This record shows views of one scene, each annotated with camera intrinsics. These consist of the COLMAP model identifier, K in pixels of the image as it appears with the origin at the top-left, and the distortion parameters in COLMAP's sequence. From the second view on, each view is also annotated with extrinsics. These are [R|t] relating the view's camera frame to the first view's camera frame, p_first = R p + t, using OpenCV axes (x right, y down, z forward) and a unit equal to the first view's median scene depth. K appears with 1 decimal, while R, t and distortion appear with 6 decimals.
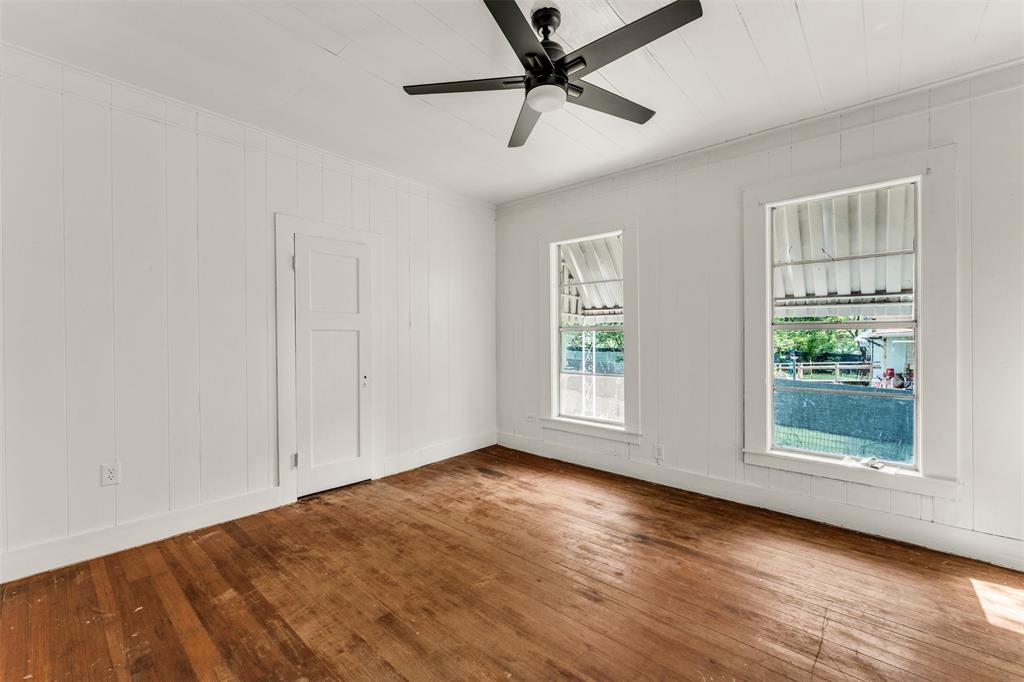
lens RADIAL K [[428.4, 0, 512.0], [0, 428.4, 341.0], [0, 0, 1]] dist [-0.001076, -0.000043]
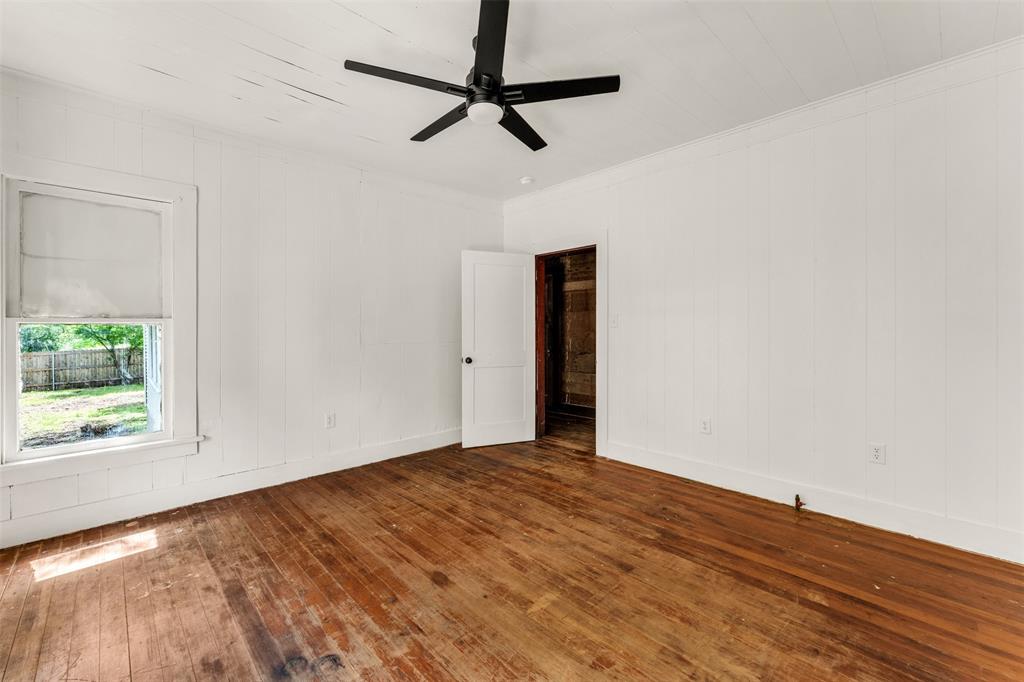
lens RADIAL K [[428.4, 0, 512.0], [0, 428.4, 341.0], [0, 0, 1]] dist [-0.001076, -0.000043]
pose [[-0.995962, 0.002209, 0.089747, -0.081642], [0.005414, 0.999356, 0.035486, -0.011347], [-0.089611, 0.035828, -0.995332, 2.024131]]
